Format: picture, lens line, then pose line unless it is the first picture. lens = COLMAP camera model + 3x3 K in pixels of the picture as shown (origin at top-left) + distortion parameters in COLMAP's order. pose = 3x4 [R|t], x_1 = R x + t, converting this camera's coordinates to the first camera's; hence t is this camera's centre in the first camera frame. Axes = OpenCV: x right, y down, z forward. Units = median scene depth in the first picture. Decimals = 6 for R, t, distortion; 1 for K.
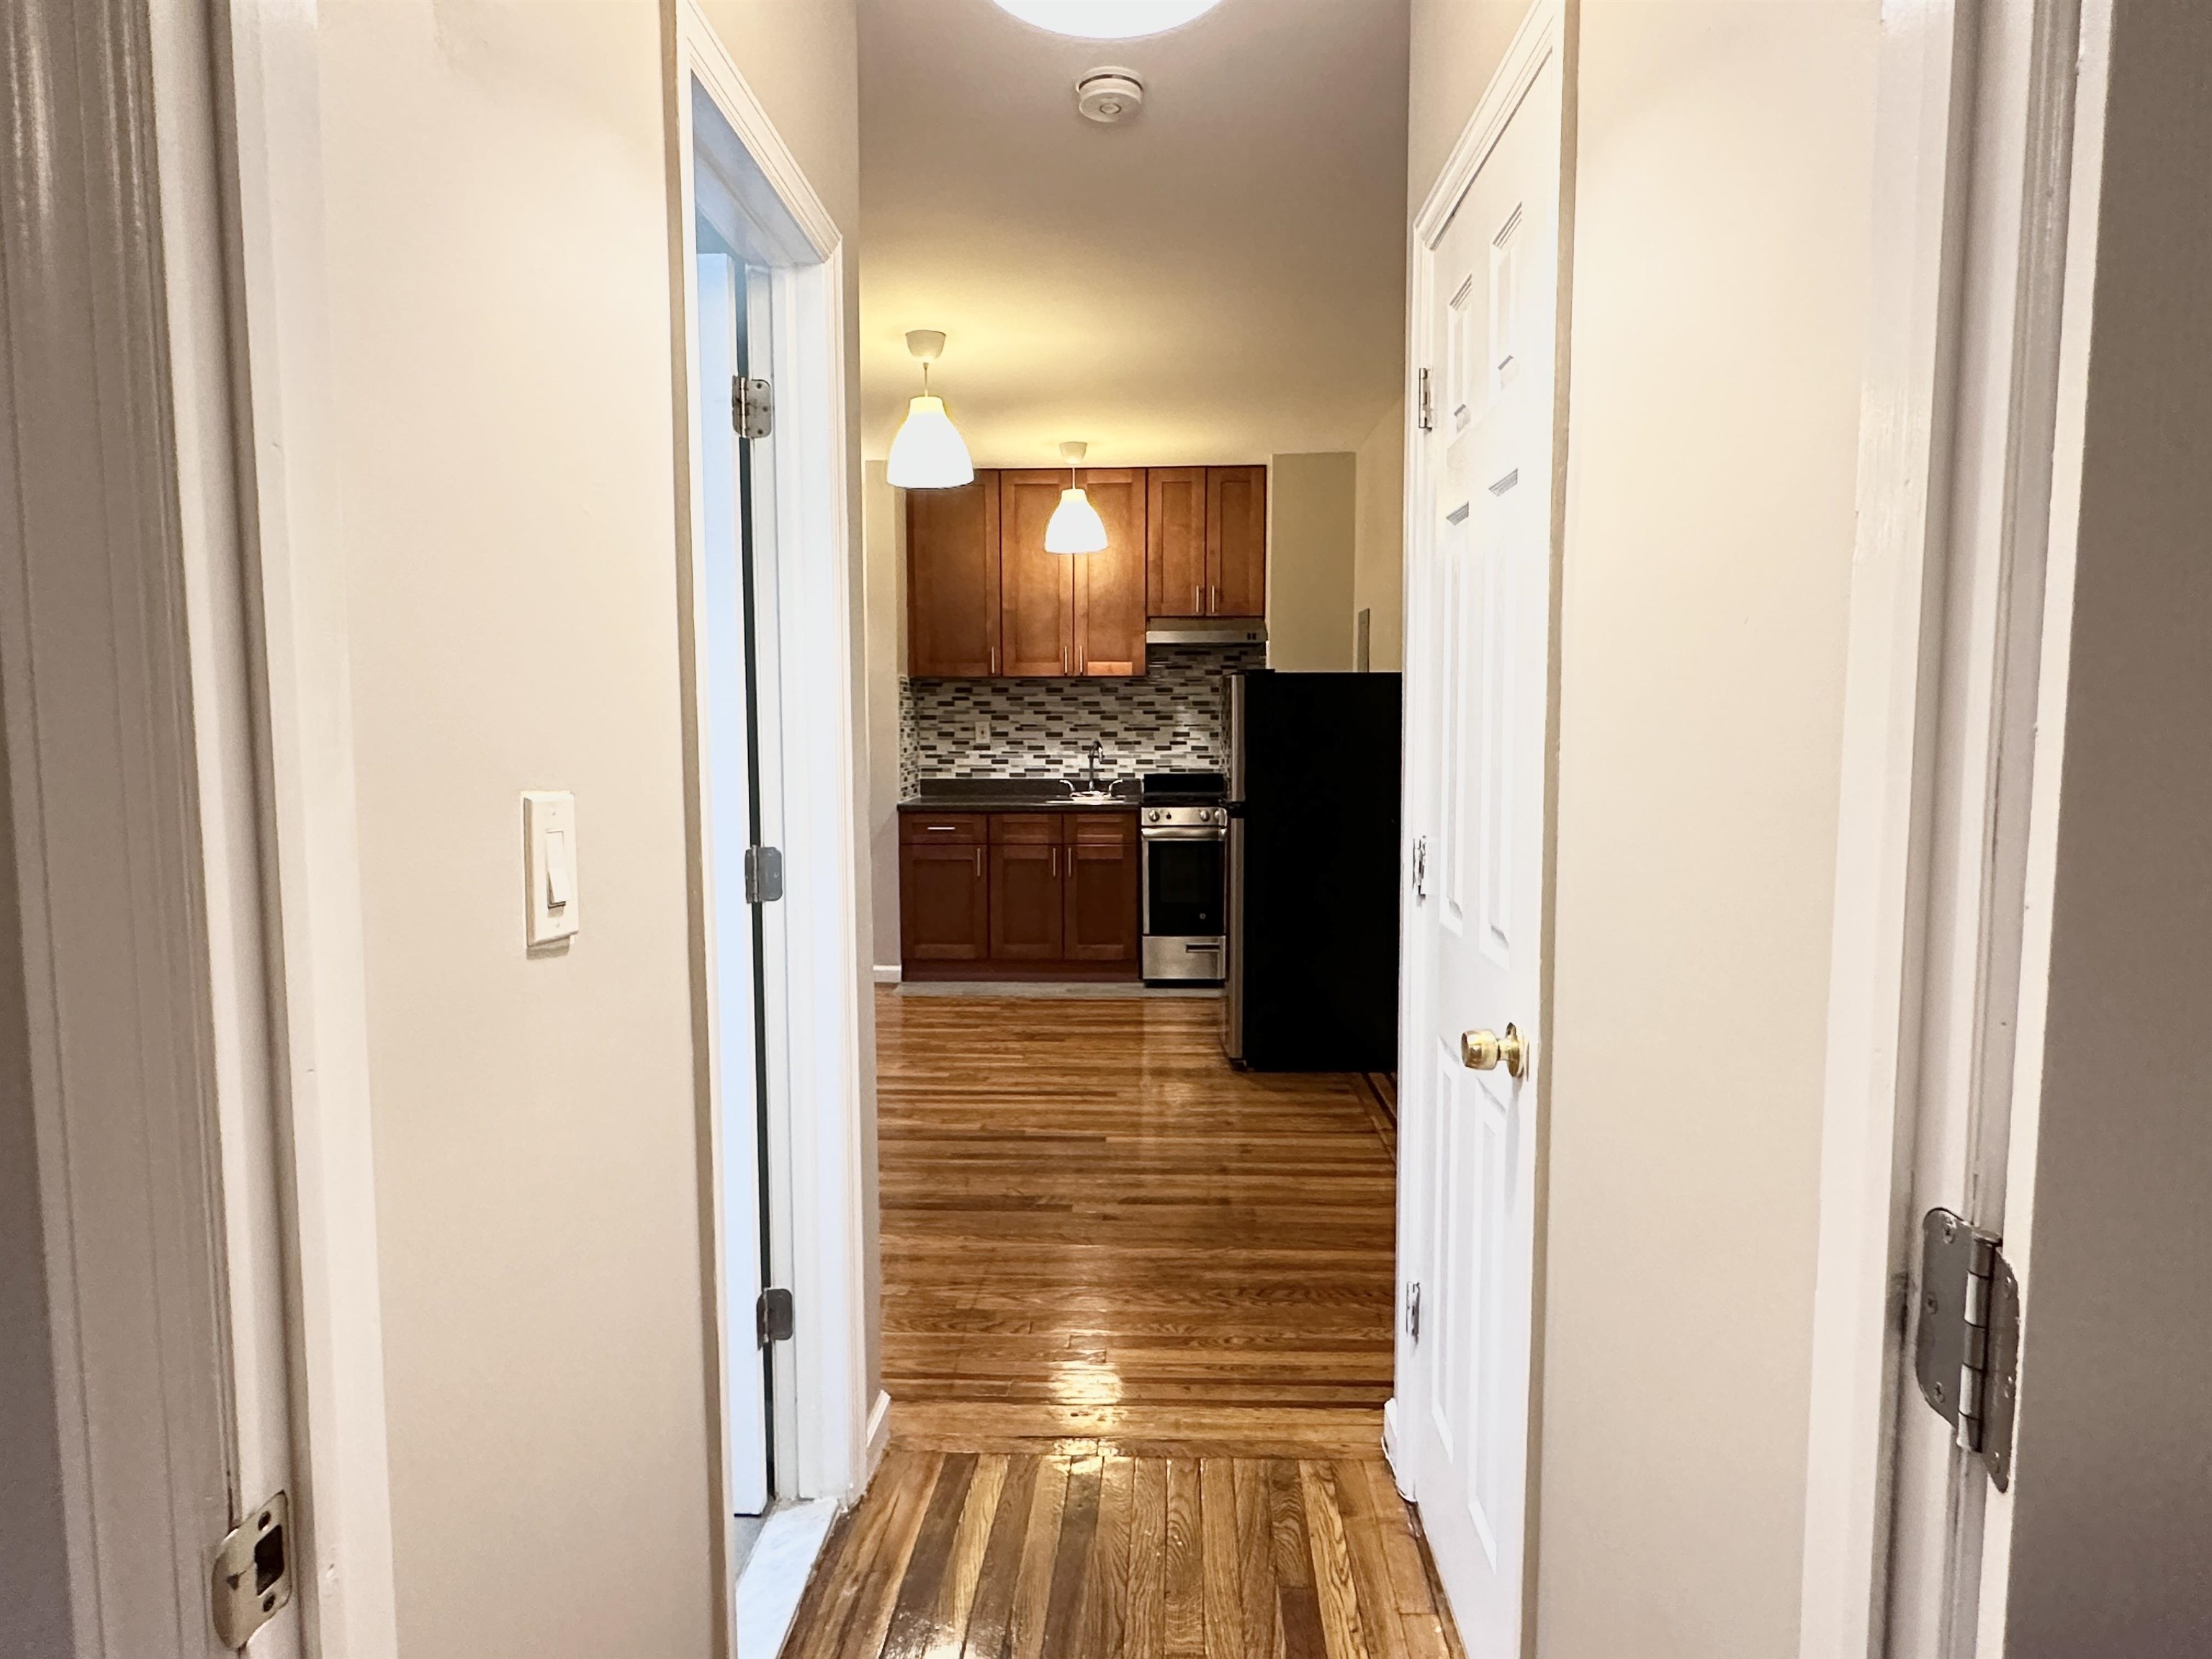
lens RADIAL K [[1272.5, 0, 1106.0], [0, 1272.5, 829.5], [0, 0, 1]] dist [-0.000575, -0.000015]
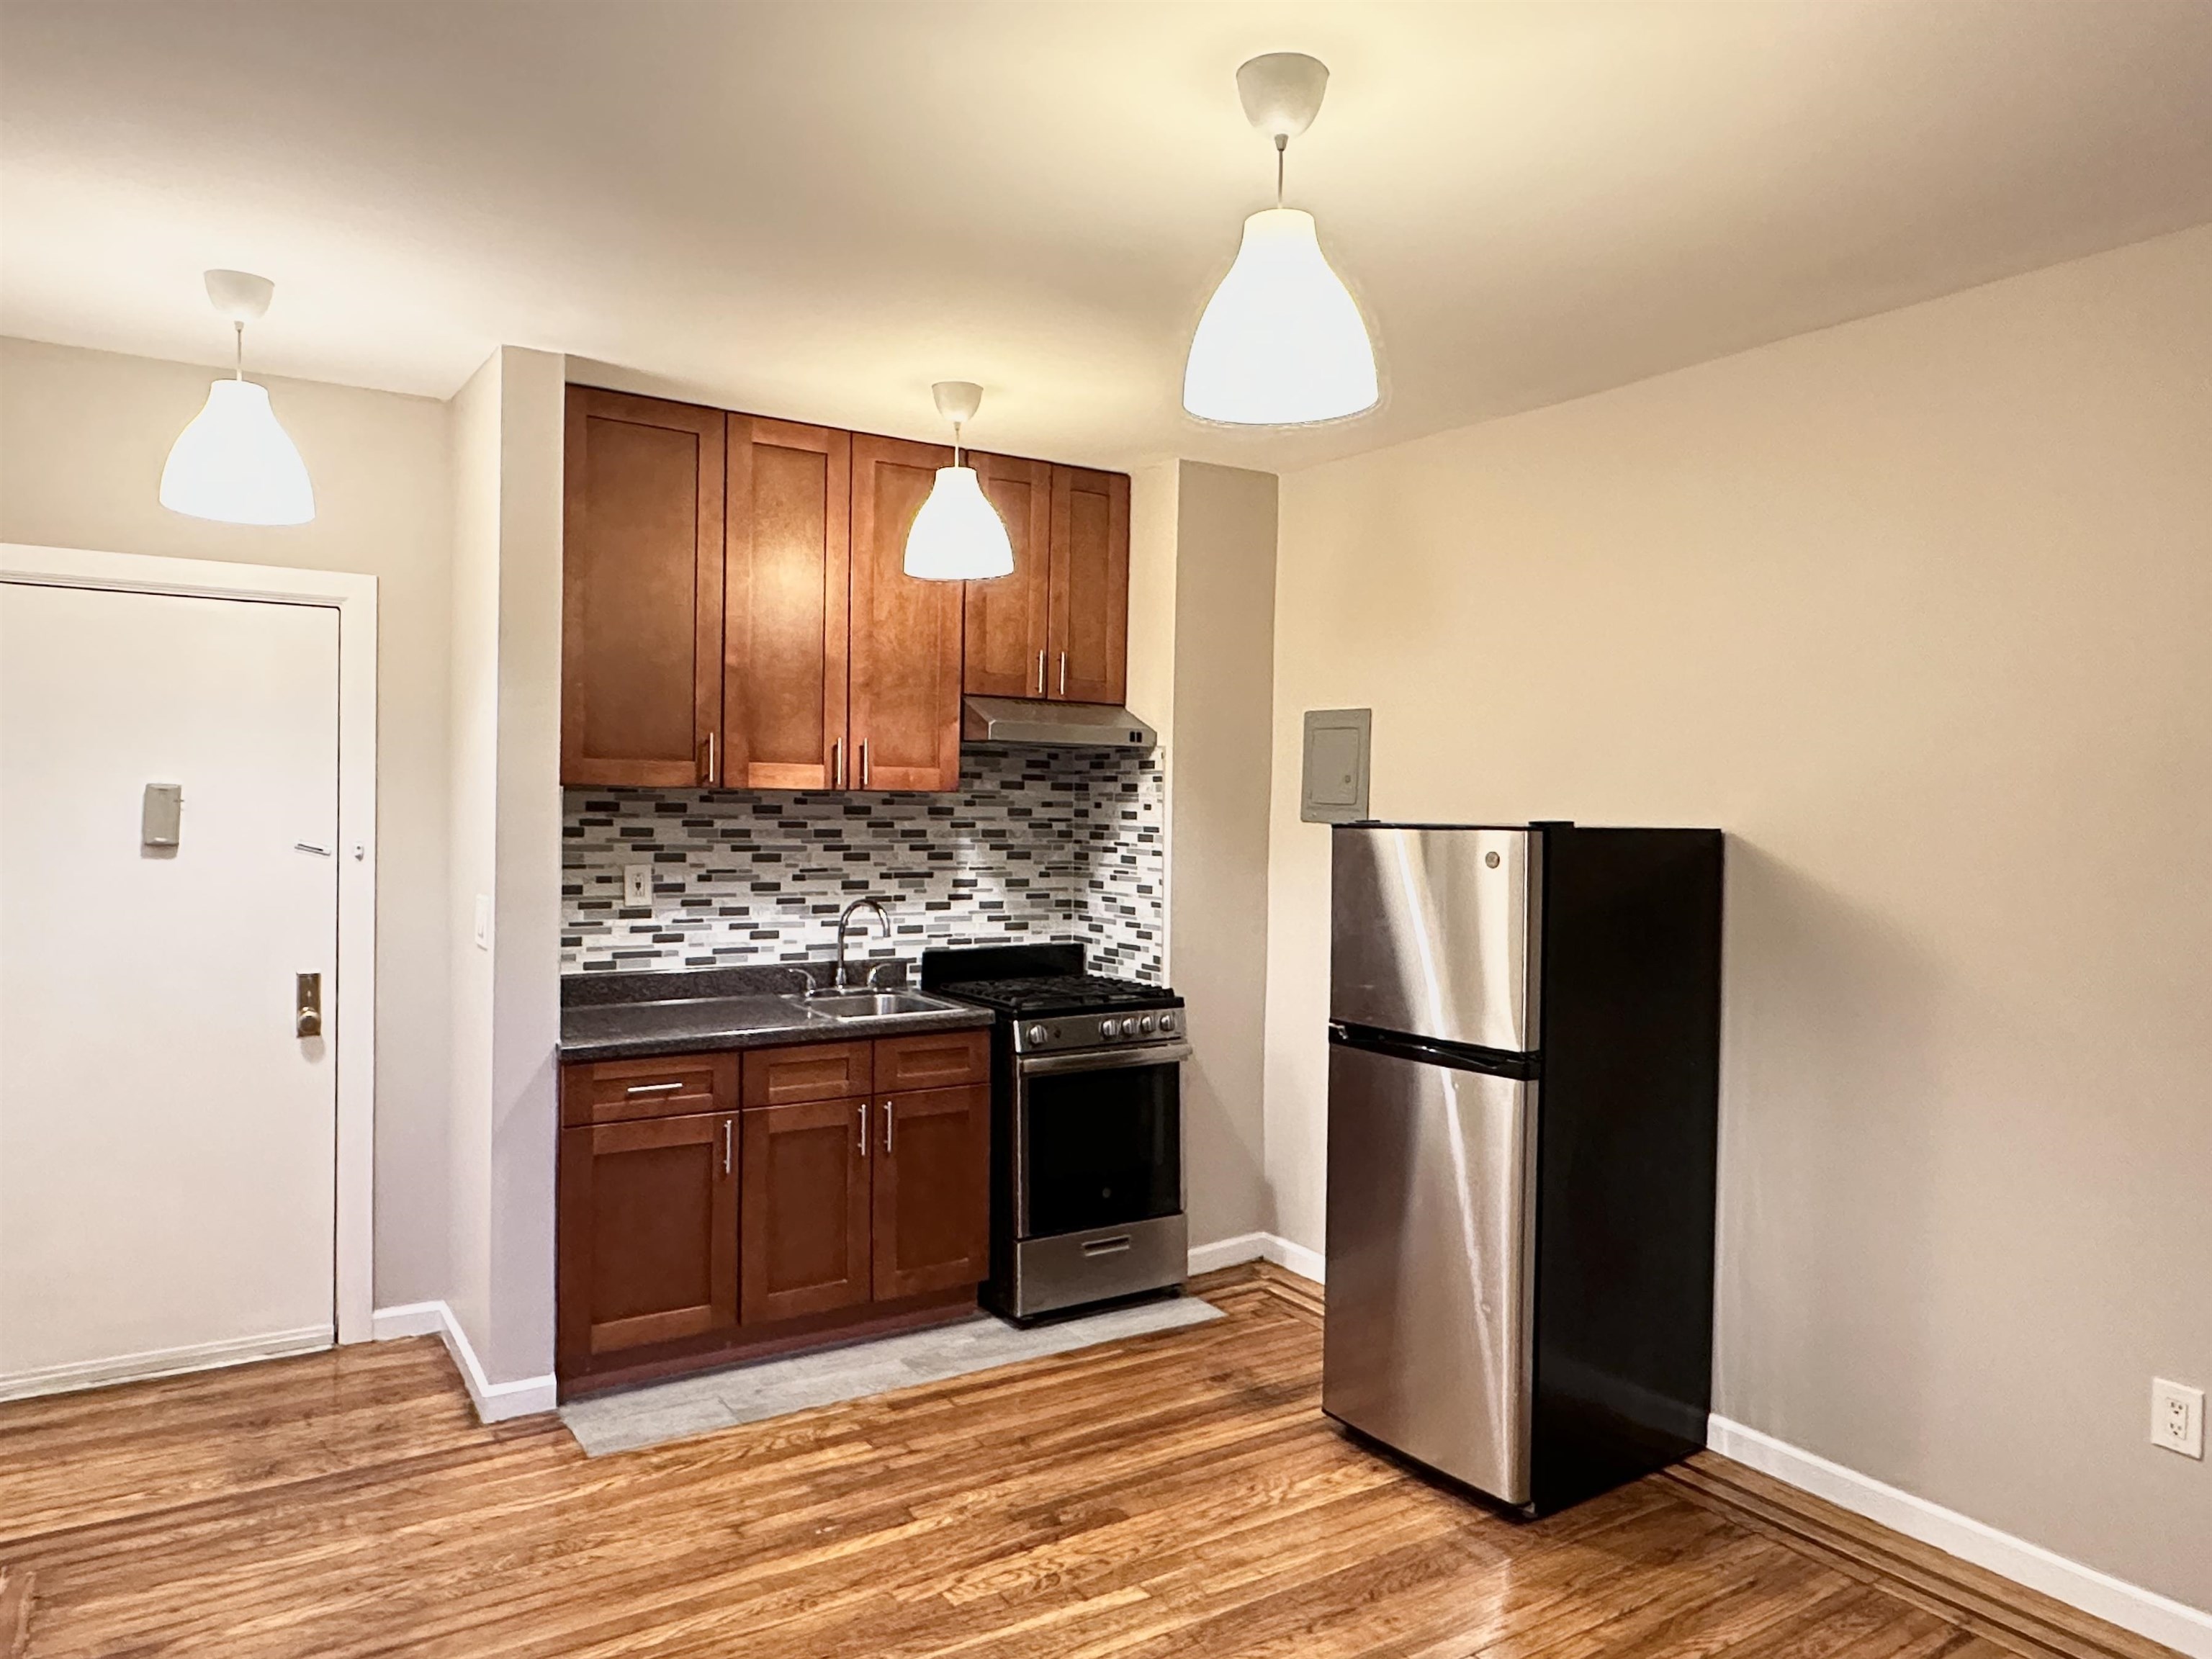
lens RADIAL K [[1439.7, 0, 1106.0], [0, 1439.7, 829.5], [0, 0, 1]] dist [0.003332, 0.003704]
pose [[0.817907, 0.004187, 0.575336, -0.287976], [0.030453, 0.998257, -0.050557, -0.063370], [-0.574544, 0.058871, 0.816353, 0.387348]]
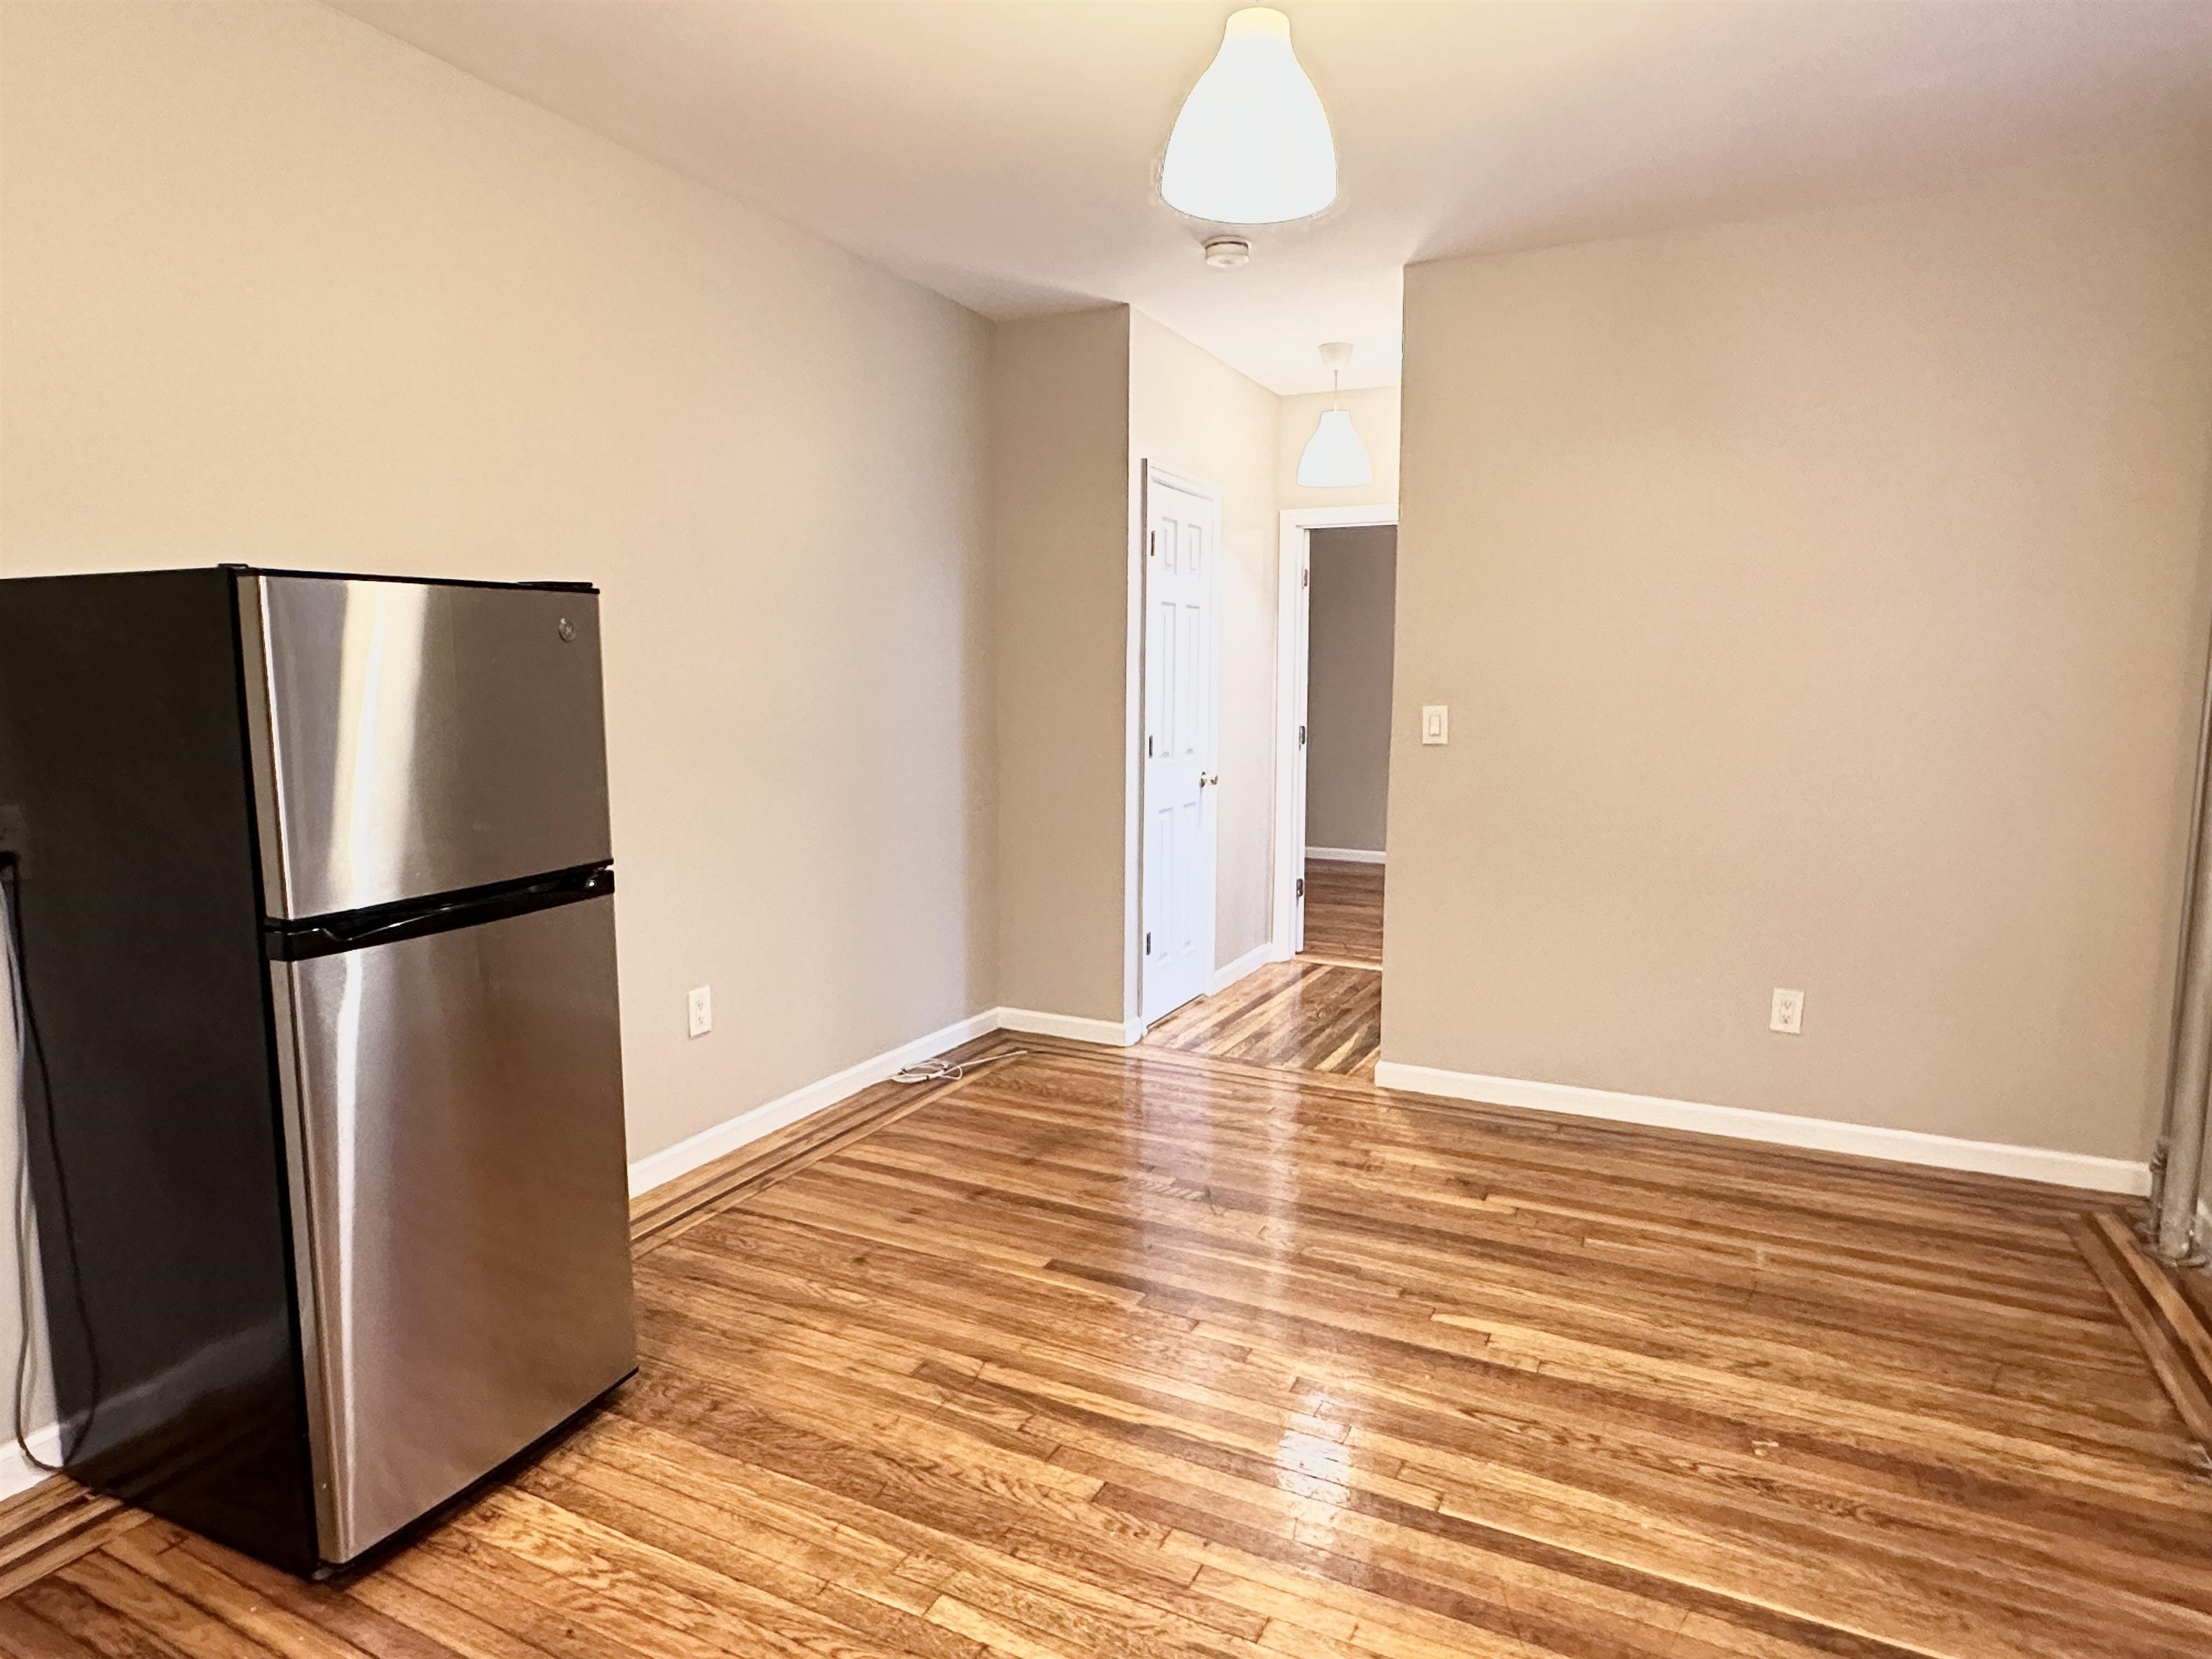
lens RADIAL K [[1272.5, 0, 1106.0], [0, 1272.5, 829.5], [0, 0, 1]] dist [-0.000575, -0.000015]
pose [[-0.914979, -0.046588, 0.400803, -0.178538], [0.033849, 0.980949, 0.191295, -0.079564], [-0.402079, 0.188598, -0.895971, 0.914984]]
